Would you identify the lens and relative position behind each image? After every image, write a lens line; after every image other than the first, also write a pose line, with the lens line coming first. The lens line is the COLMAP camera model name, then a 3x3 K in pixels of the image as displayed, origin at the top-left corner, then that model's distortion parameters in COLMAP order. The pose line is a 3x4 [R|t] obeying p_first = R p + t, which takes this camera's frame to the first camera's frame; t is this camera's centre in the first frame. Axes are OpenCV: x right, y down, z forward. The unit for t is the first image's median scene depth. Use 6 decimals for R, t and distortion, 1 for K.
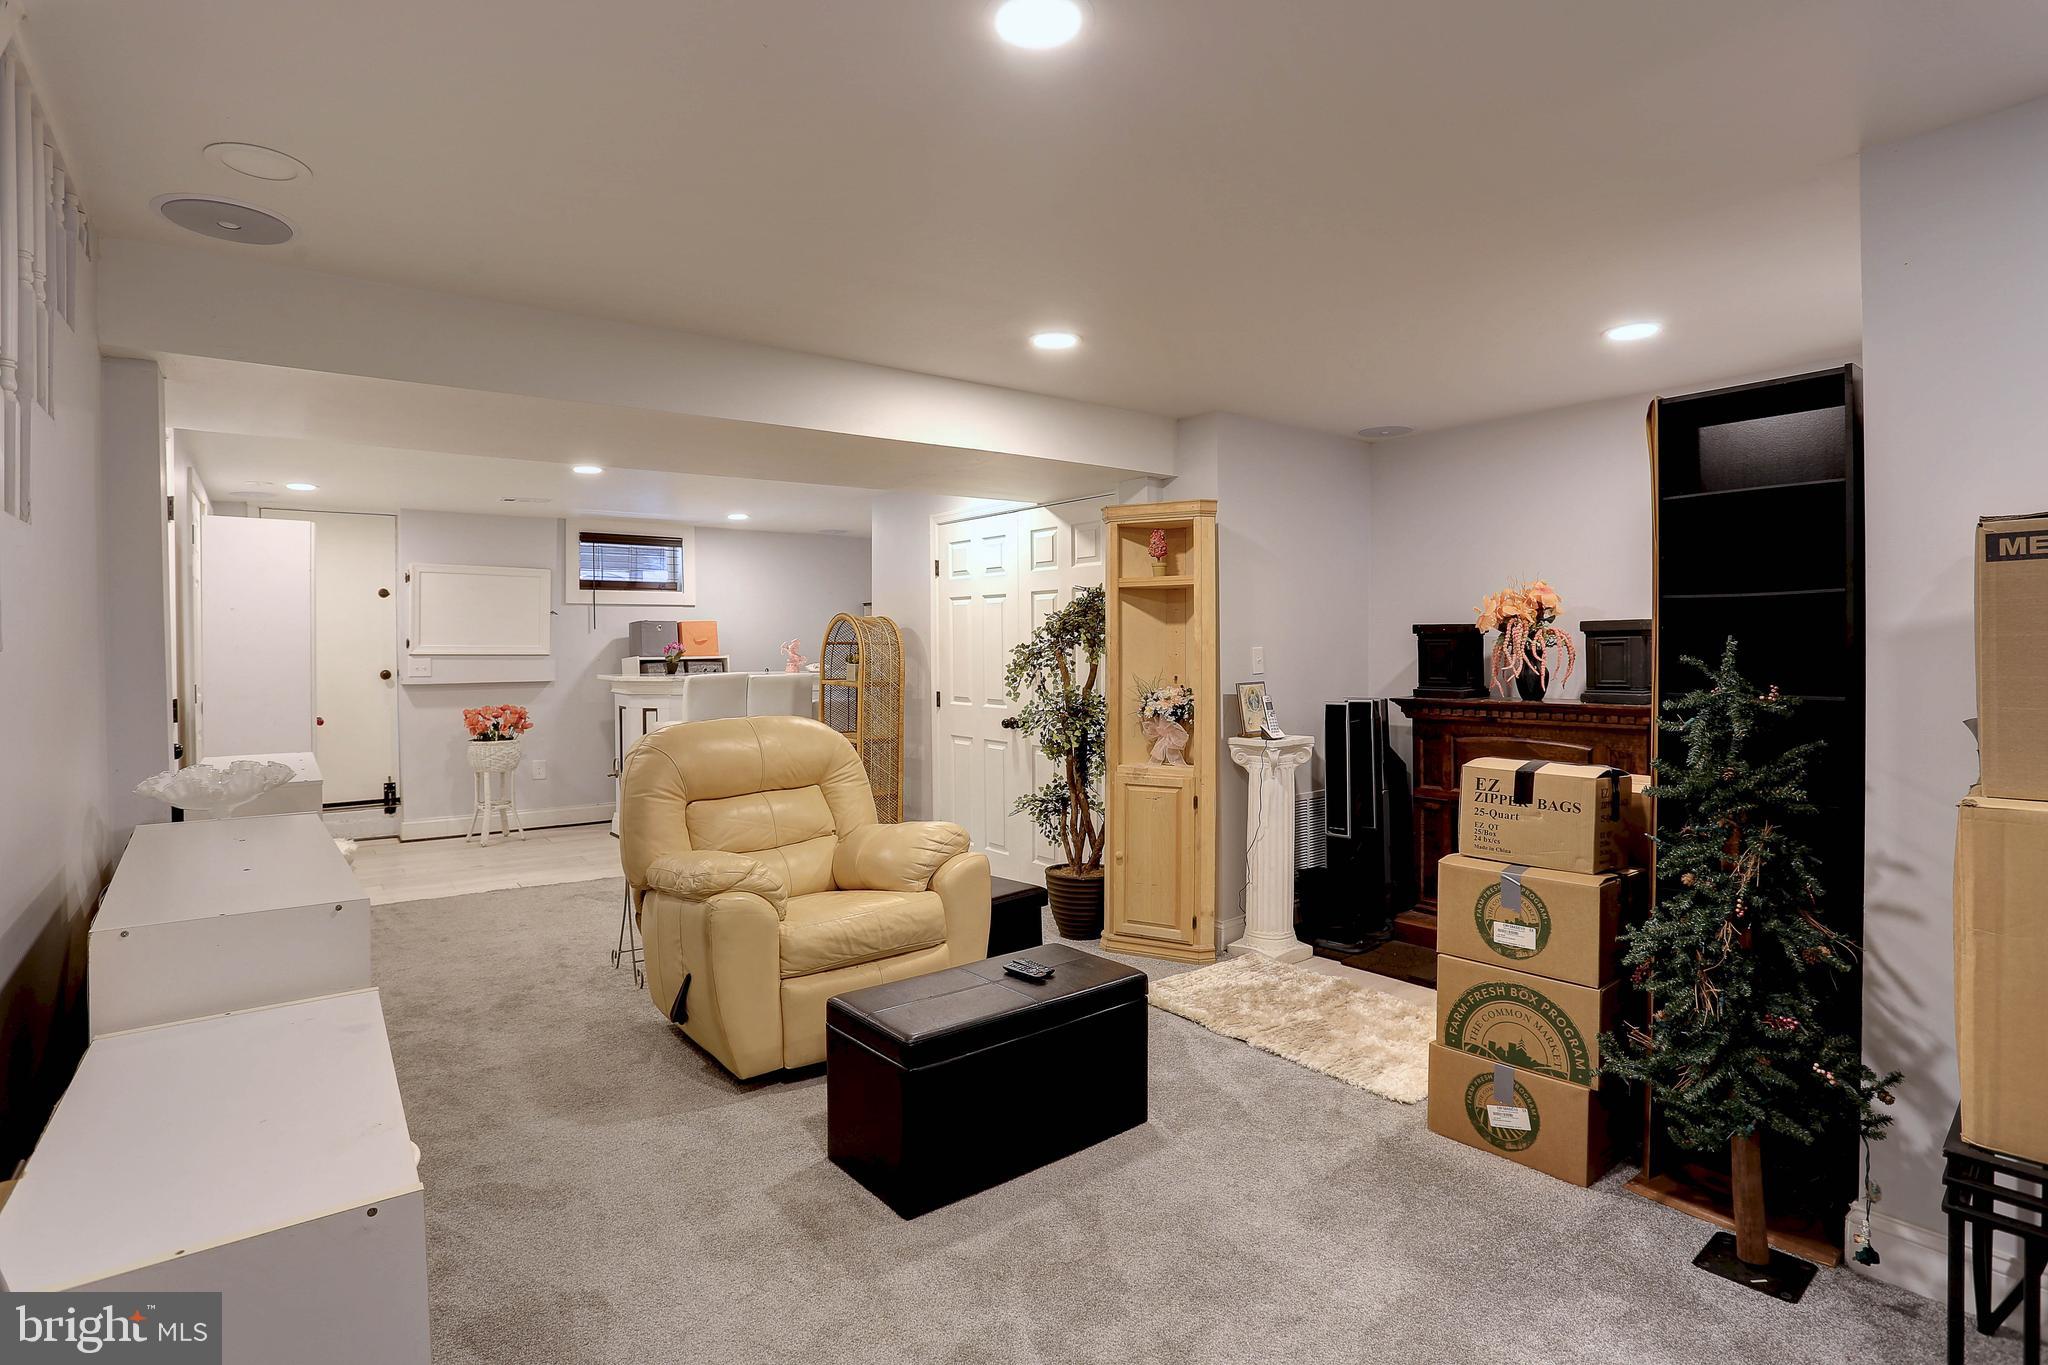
lens RADIAL K [[1010.7, 0, 1027.9], [0, 1010.7, 663.0], [0, 0, 1]] dist [-0.063390, 0.035287]
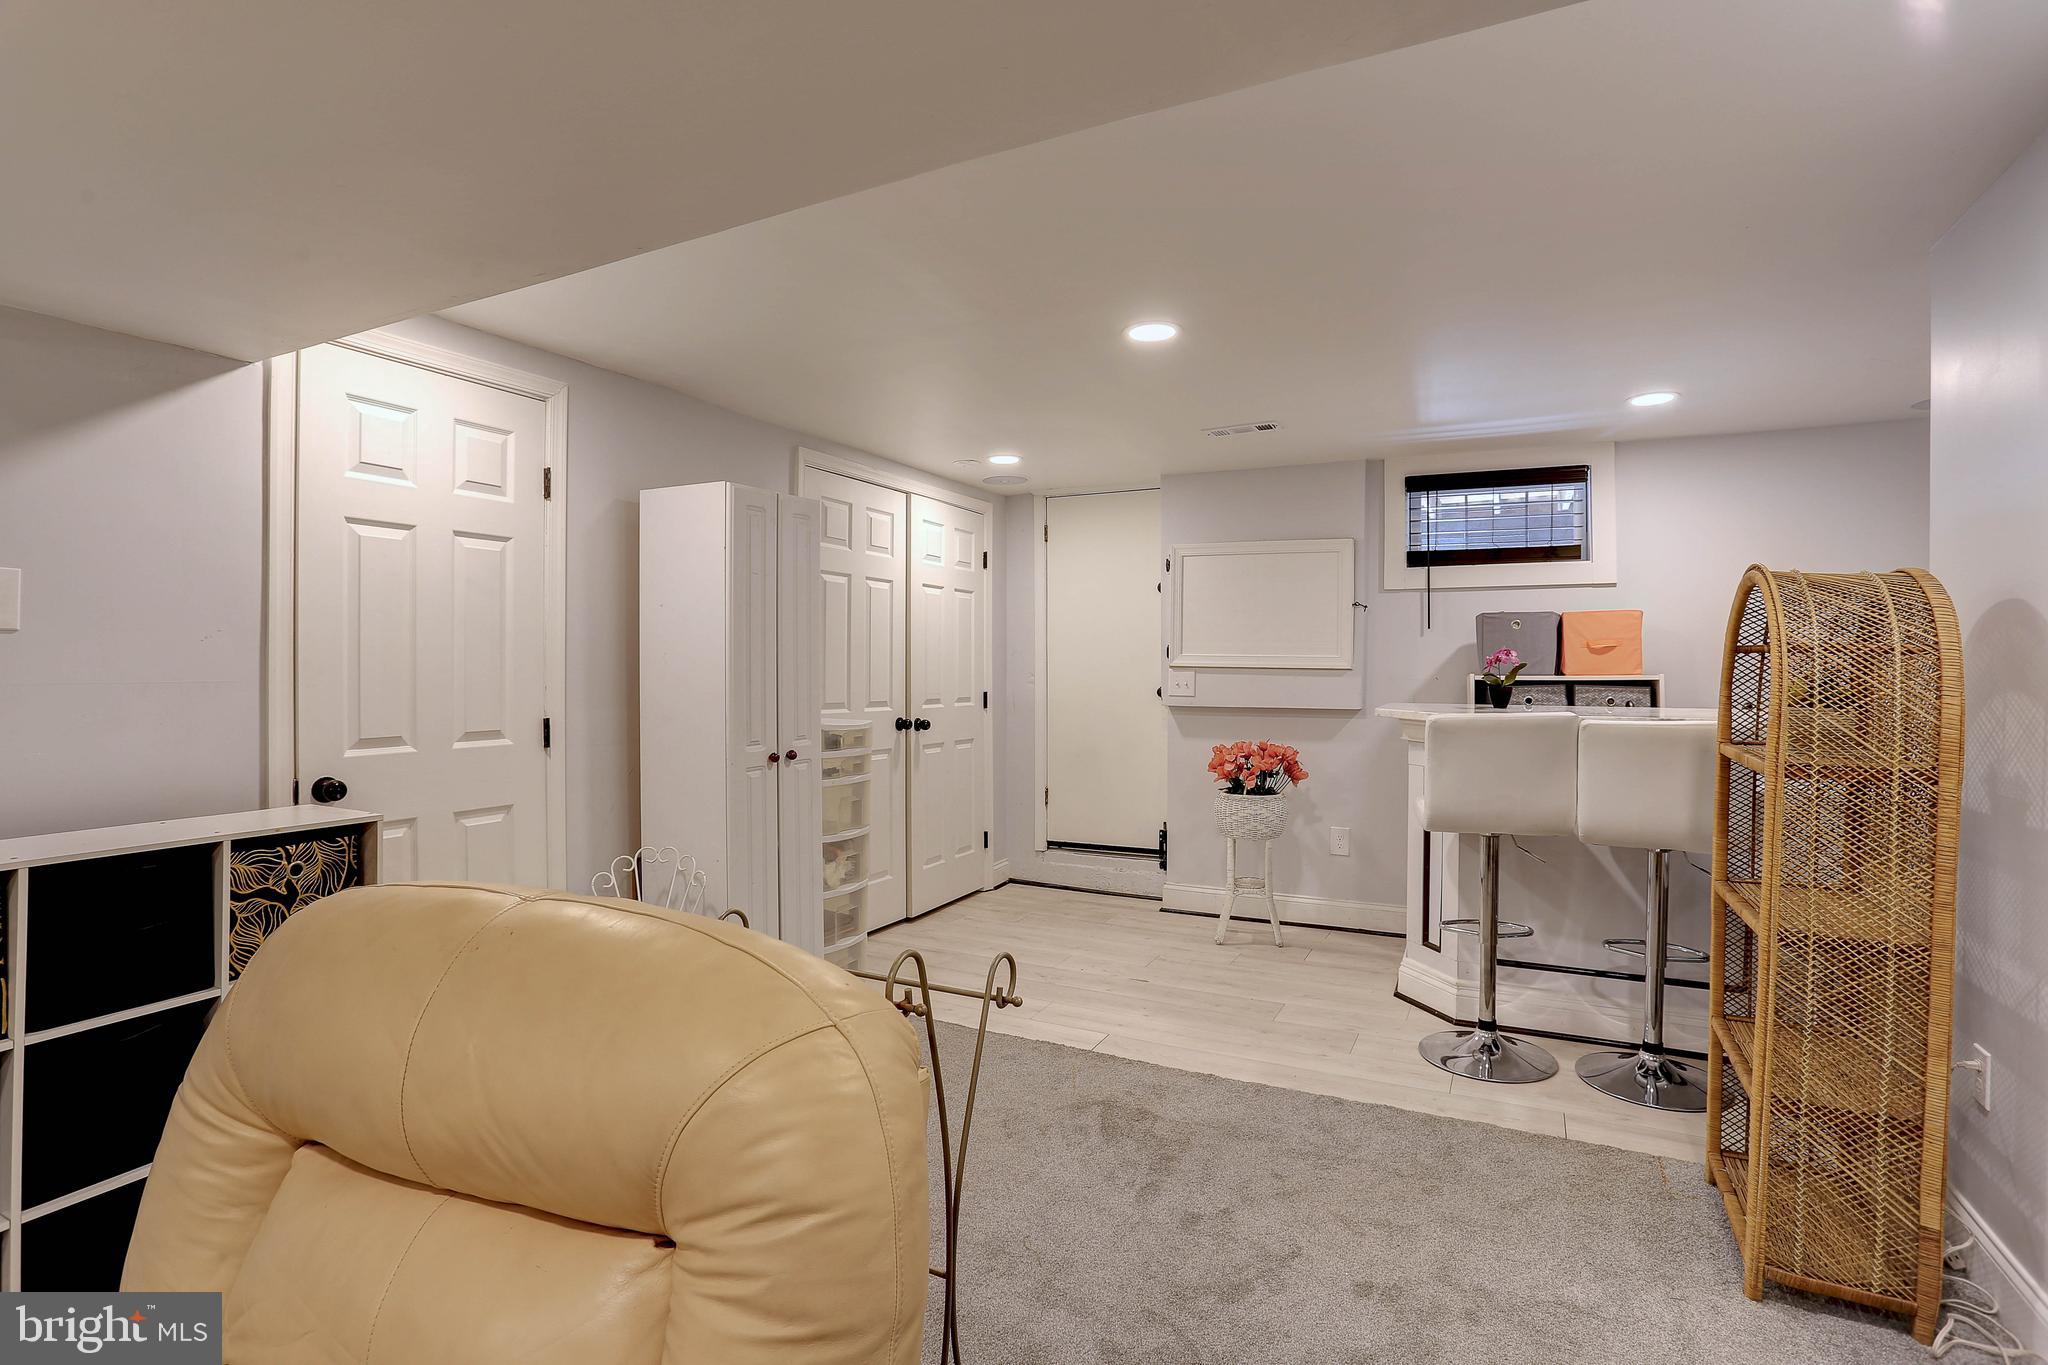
lens RADIAL K [[1010.7, 0, 1027.9], [0, 1010.7, 663.0], [0, 0, 1]] dist [-0.063390, 0.035287]
pose [[0.447618, 0.007764, -0.894191, 0.016562], [-0.018701, 0.999825, -0.000681, -0.008256], [0.894029, 0.017027, 0.447685, 0.546069]]
